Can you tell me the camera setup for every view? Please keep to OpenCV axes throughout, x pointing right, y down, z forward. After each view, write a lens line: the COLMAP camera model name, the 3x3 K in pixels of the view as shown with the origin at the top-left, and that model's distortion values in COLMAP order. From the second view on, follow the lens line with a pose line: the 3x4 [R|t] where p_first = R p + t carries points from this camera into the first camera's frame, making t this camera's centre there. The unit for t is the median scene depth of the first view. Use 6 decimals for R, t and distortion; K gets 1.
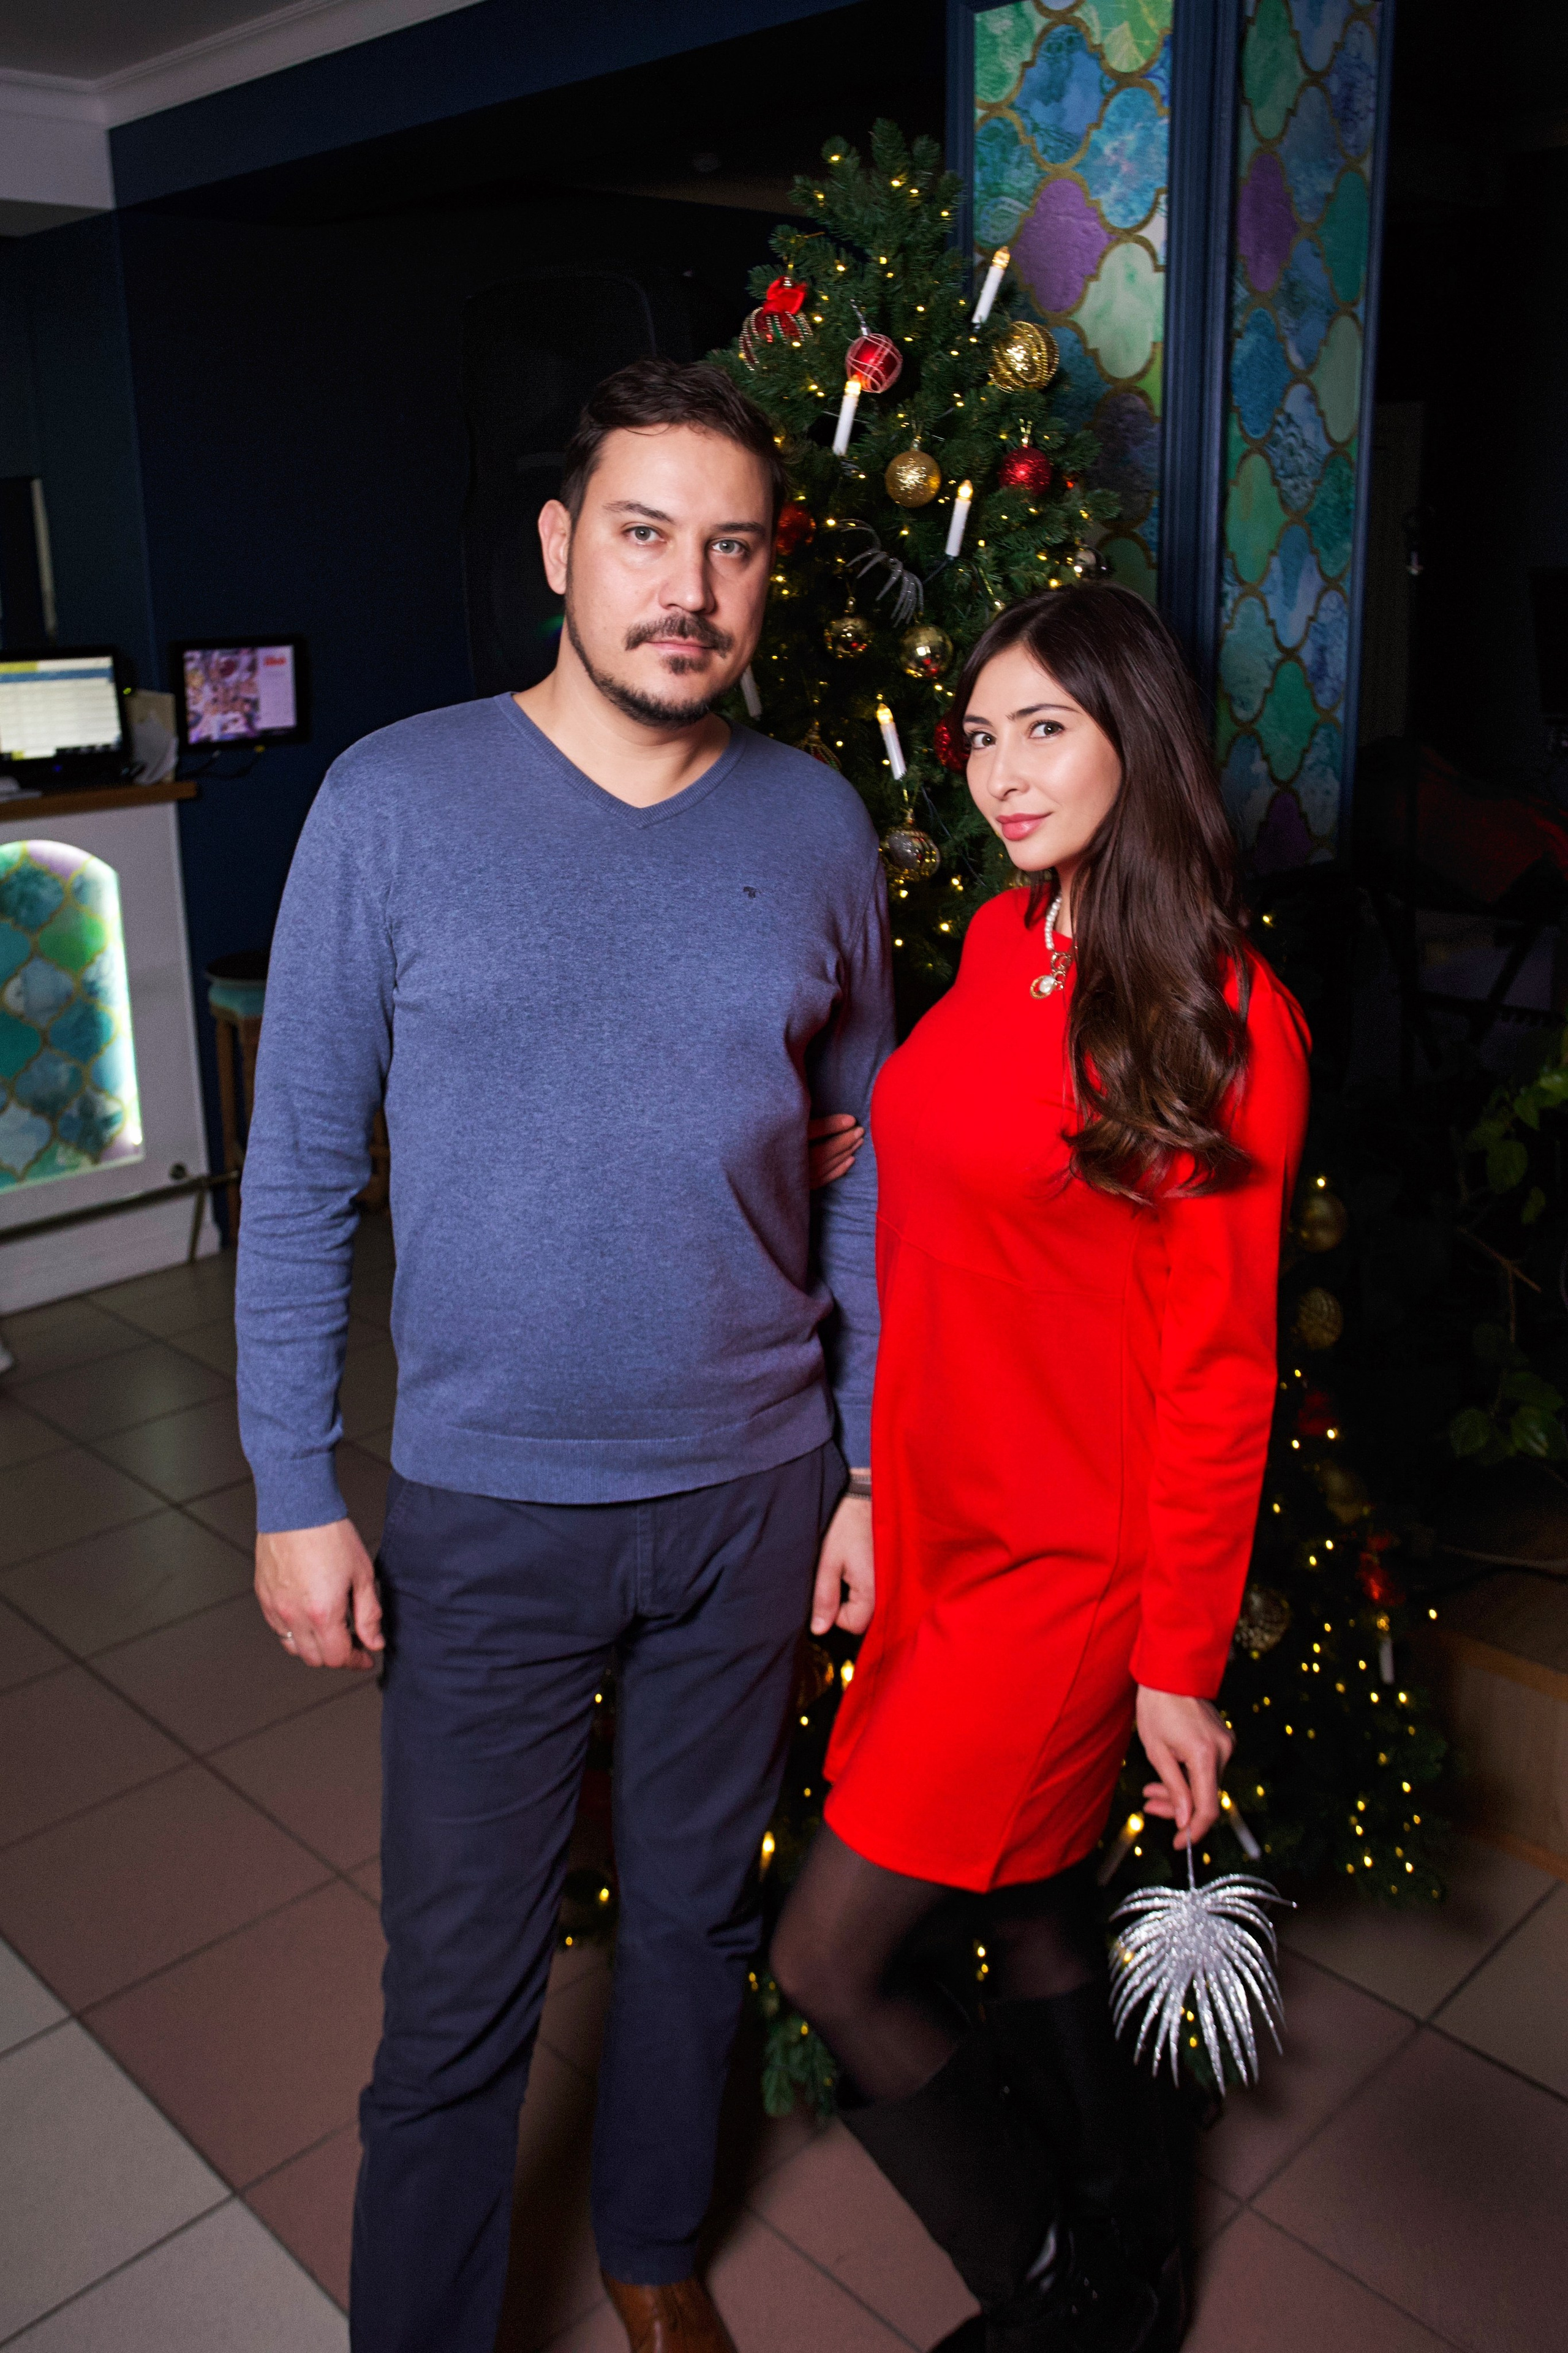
lens RADIAL K [[2050.8, 0, 715.5], [0, 2050.8, 1048.2], [0, 0, 1]] dist [-0.003340, 0.039403]
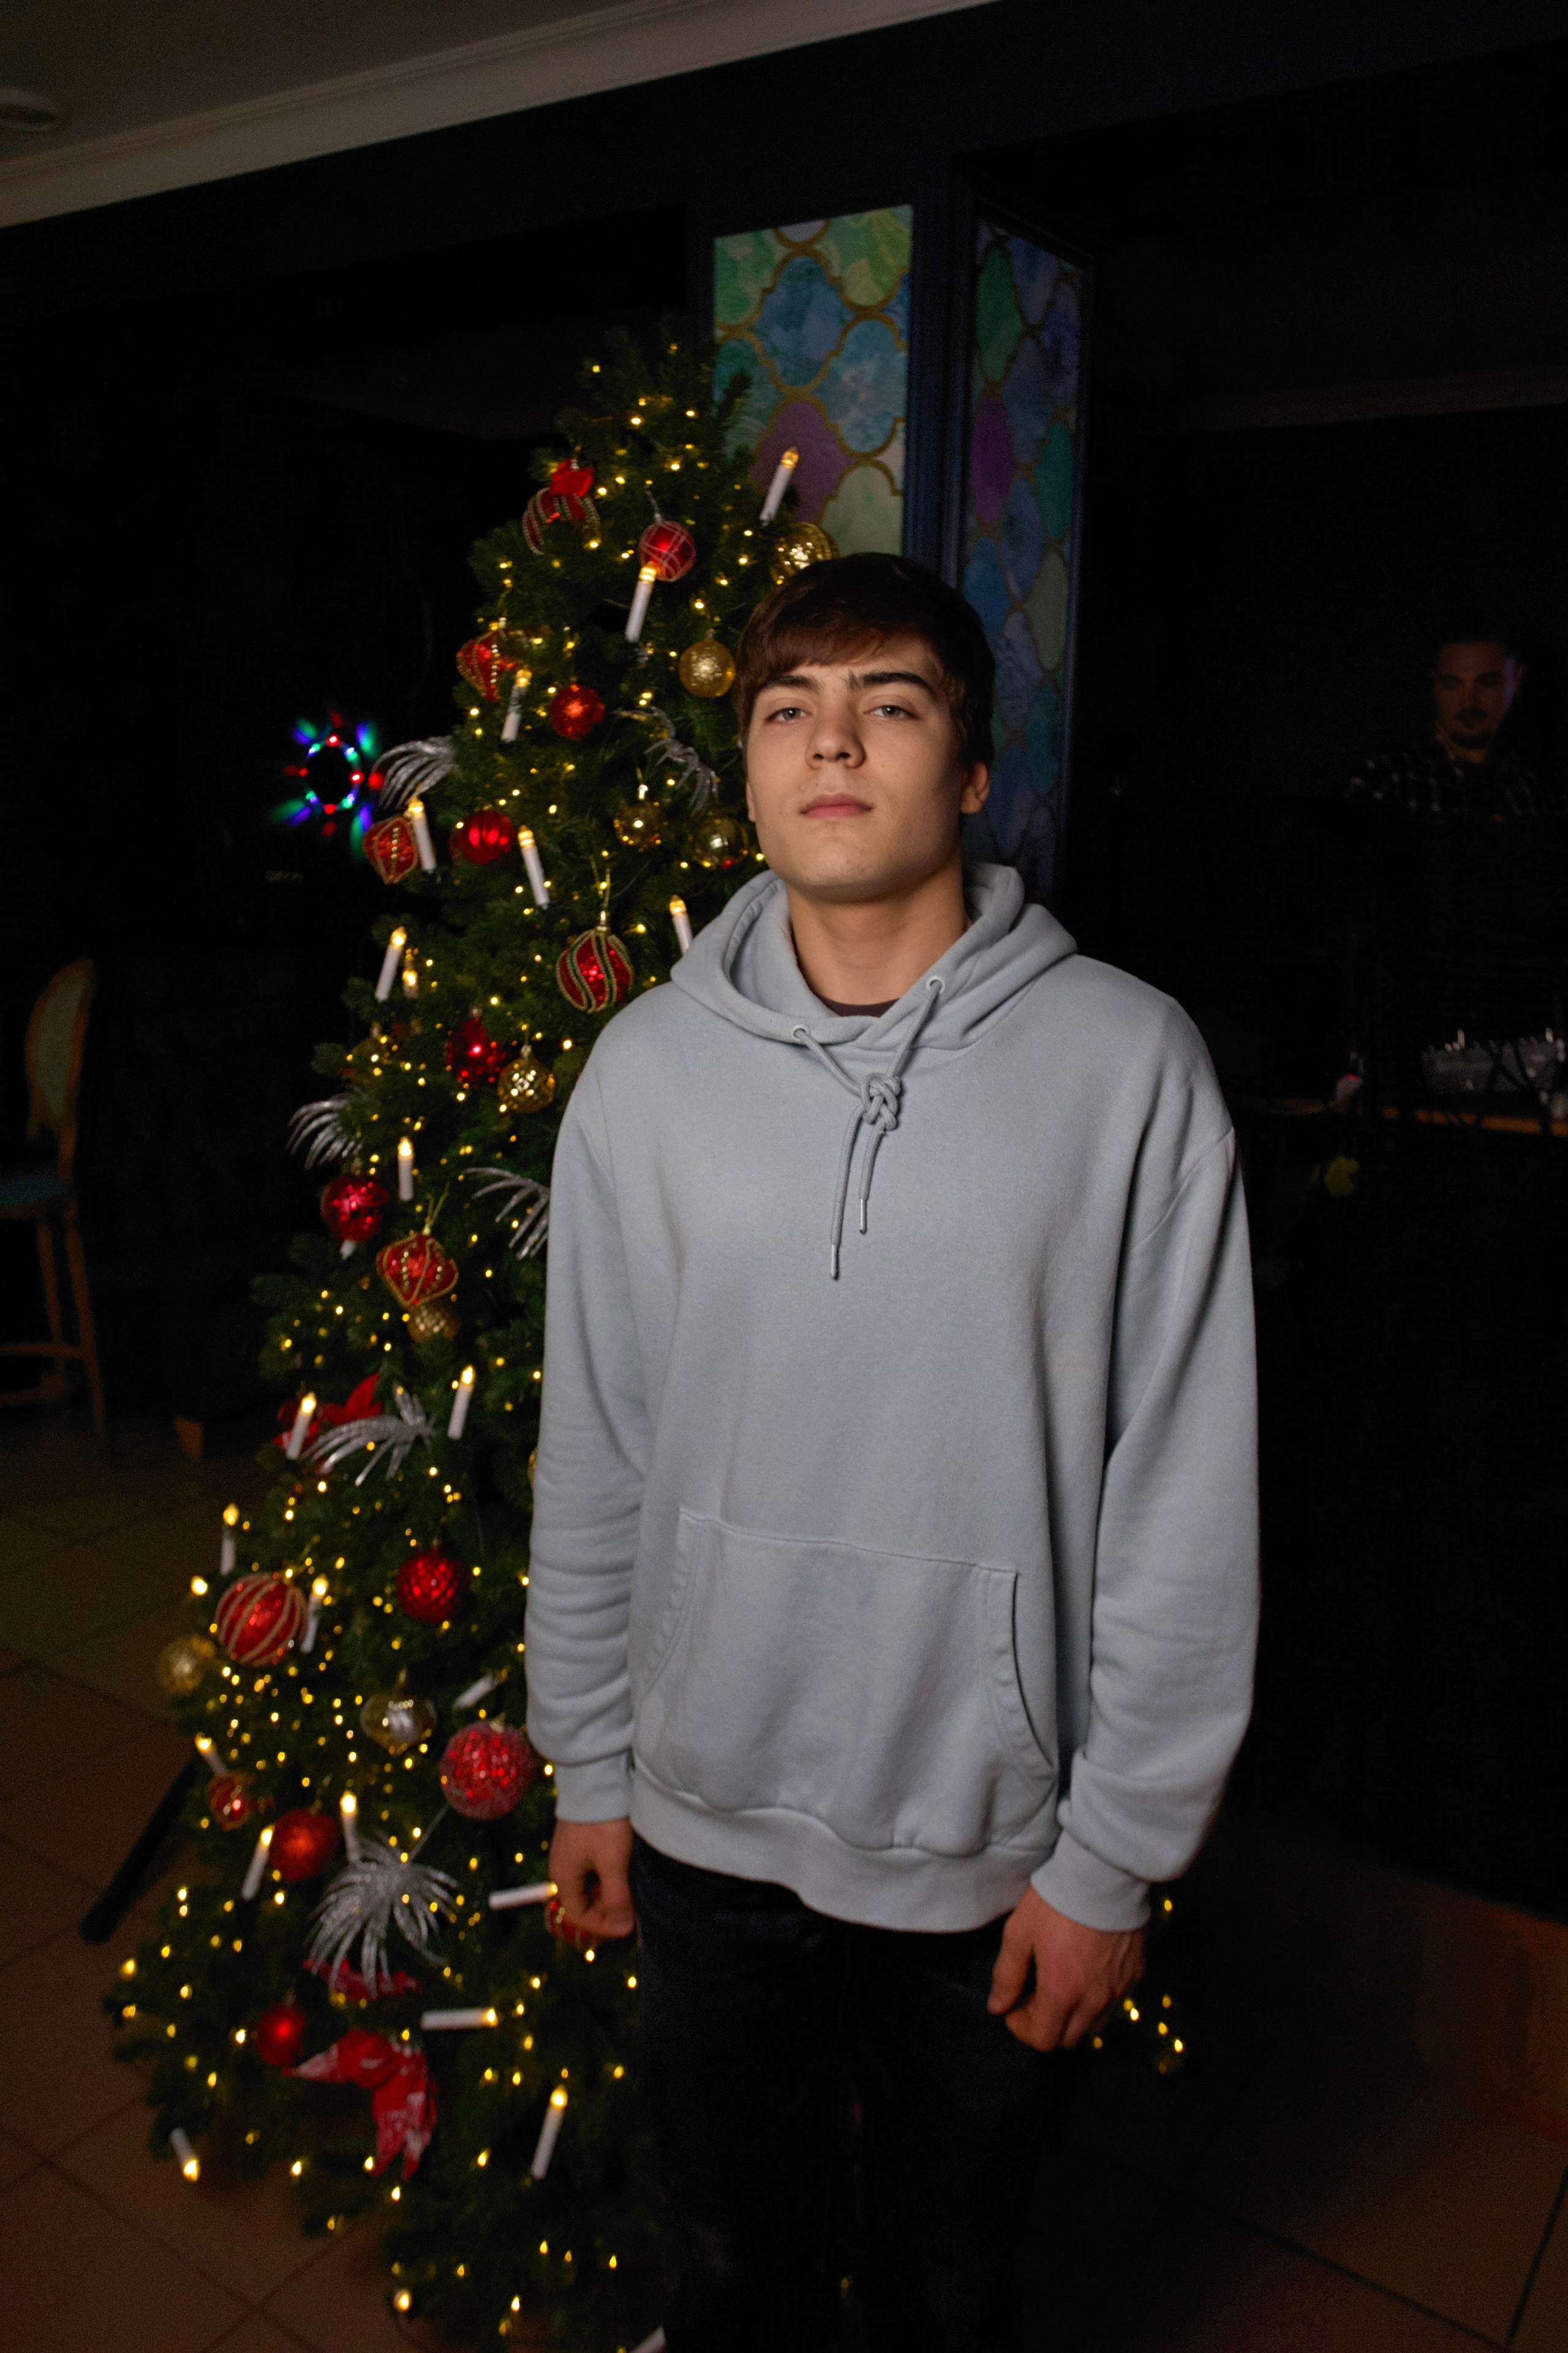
lens RADIAL K [[1900.2, 0, 781.4], [0, 1900.2, 1145.5], [0, 0, 1]] dist [-0.014324, 0.058357]
pose [[0.975545, 0.001115, 0.219796, -0.050307], [0.008503, 0.999047, -0.042809, -0.007245], [-0.219634, 0.043631, 0.974606, 0.082886]]
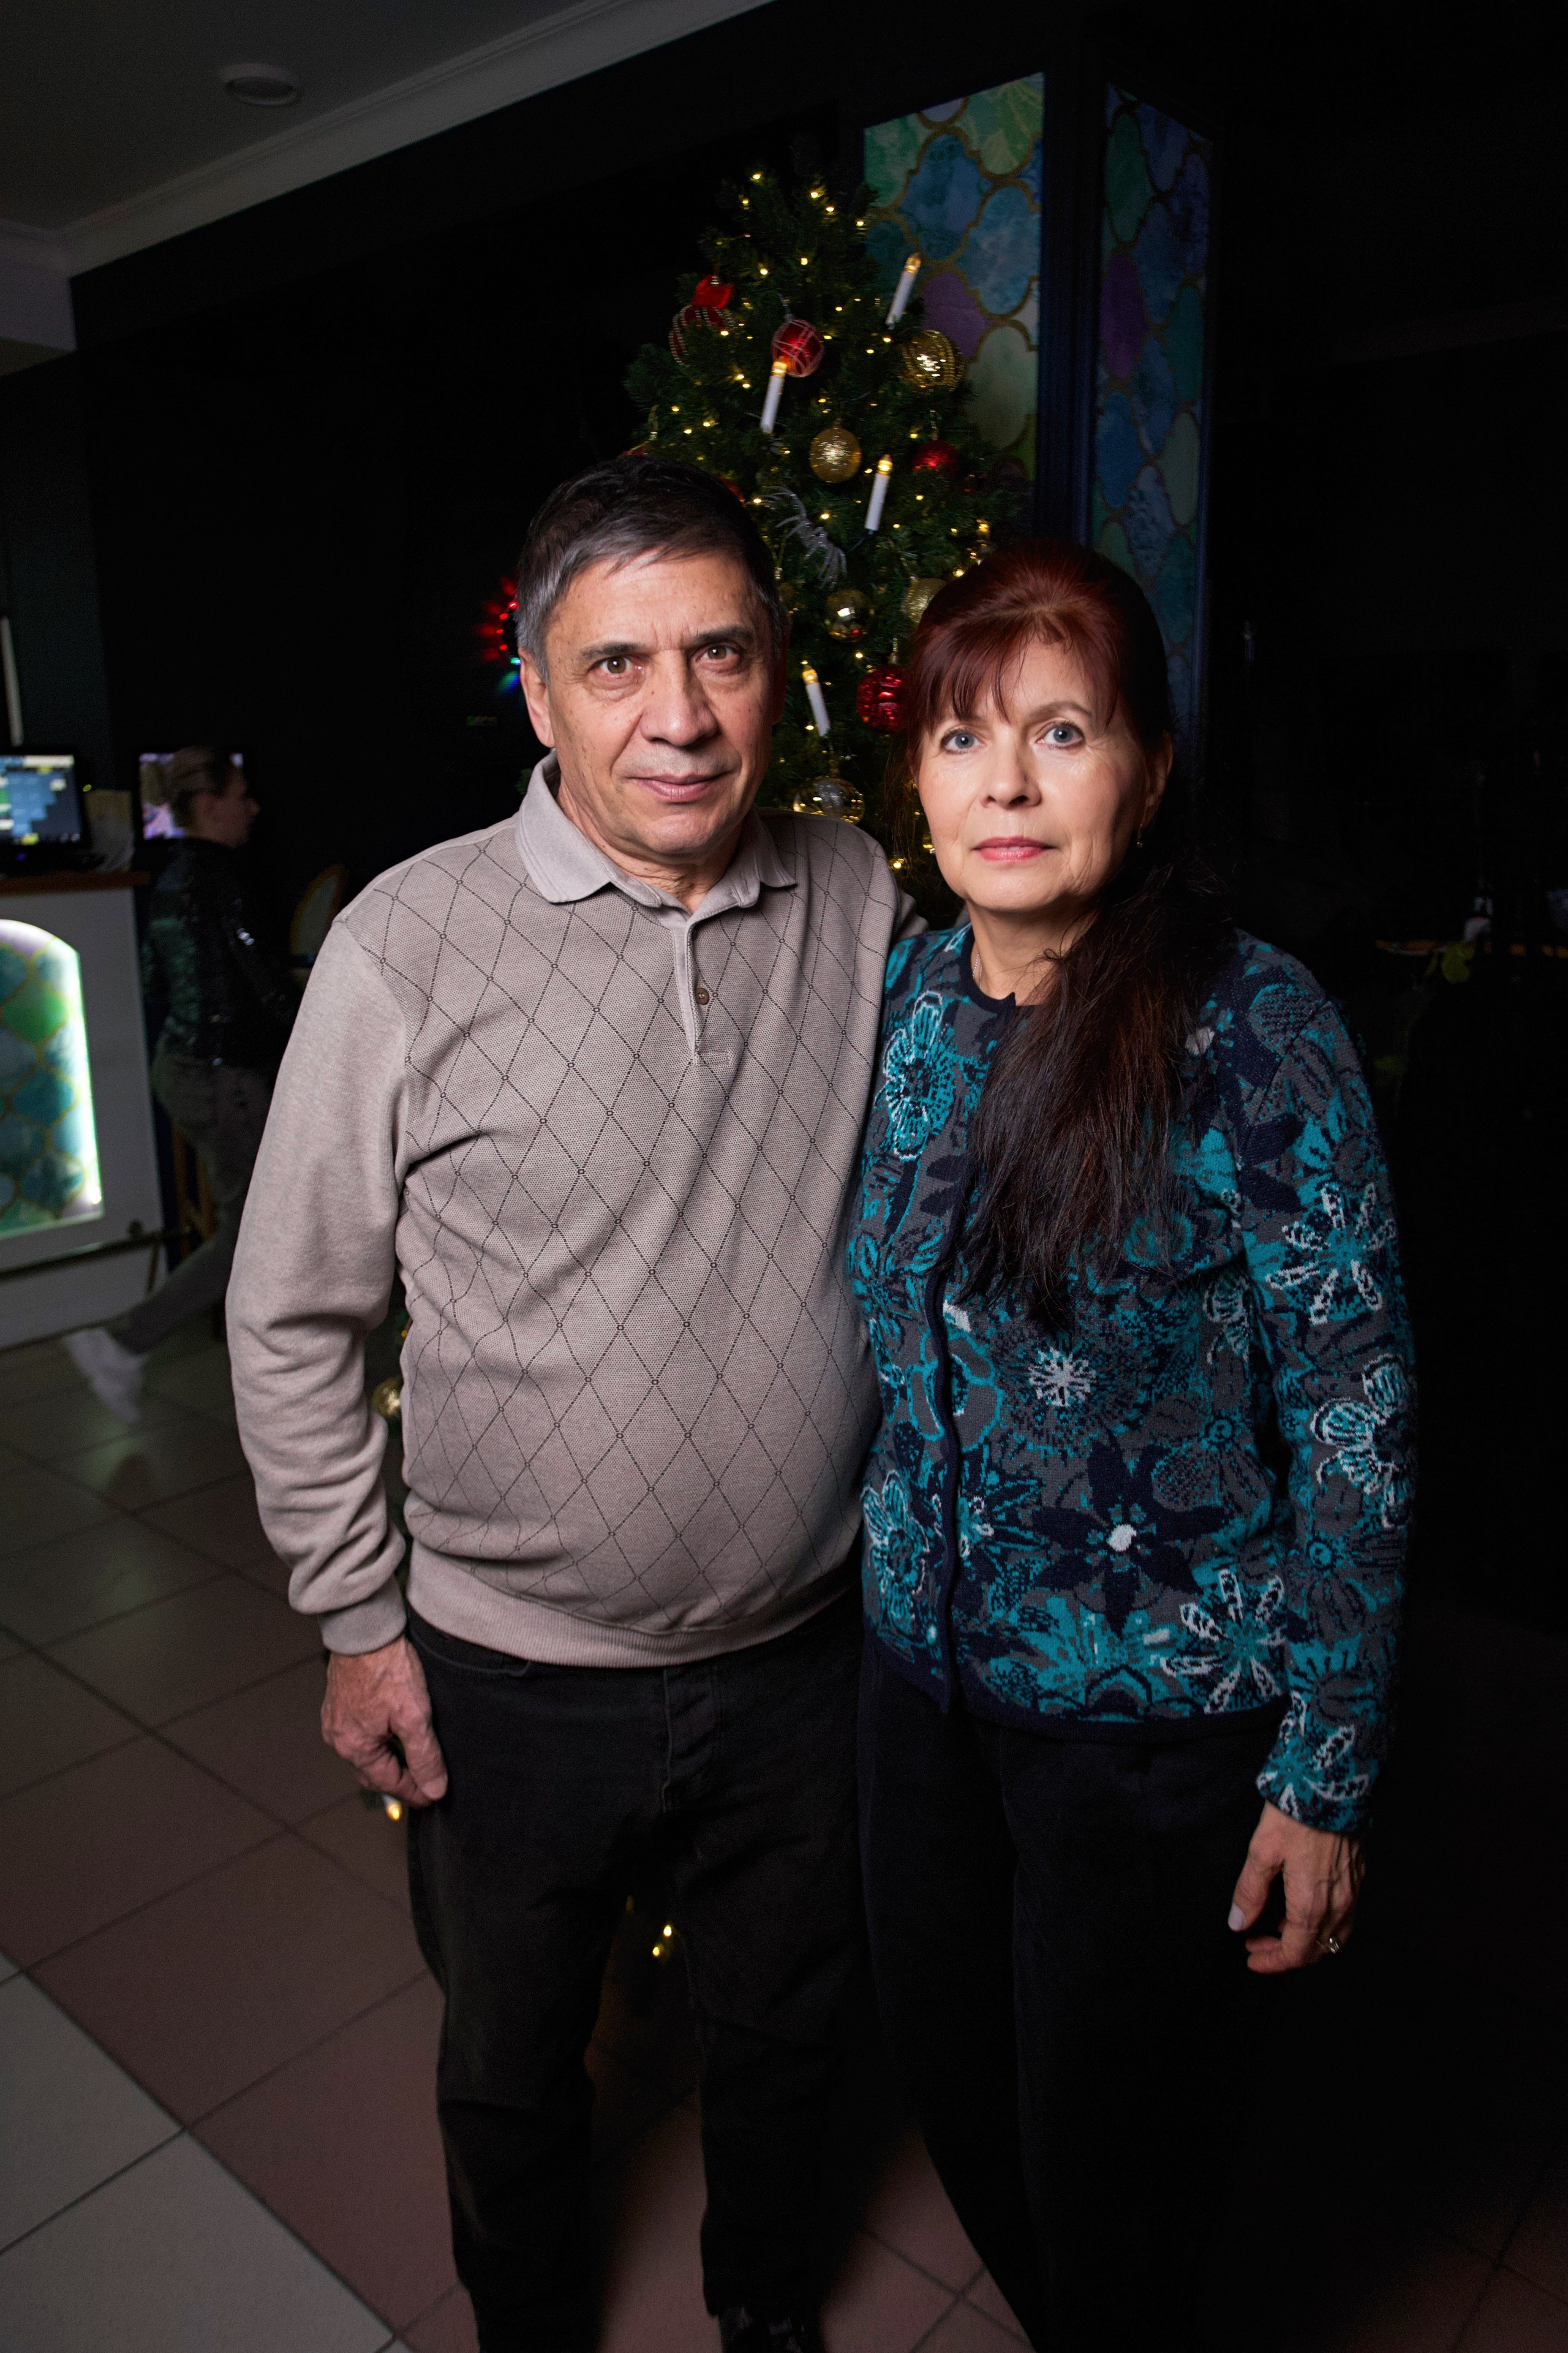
lens RADIAL K [[1700.0, 0, 789.9], [0, 1700.0, 1145.1], [0, 0, 1]] dist [-0.022467, 0.037211]
pose [[0.994075, -0.006796, 0.108484, -0.018687], [0.009588, 0.999636, -0.025231, 0.075282], [-0.108273, 0.026121, 0.993778, 0.097859]]
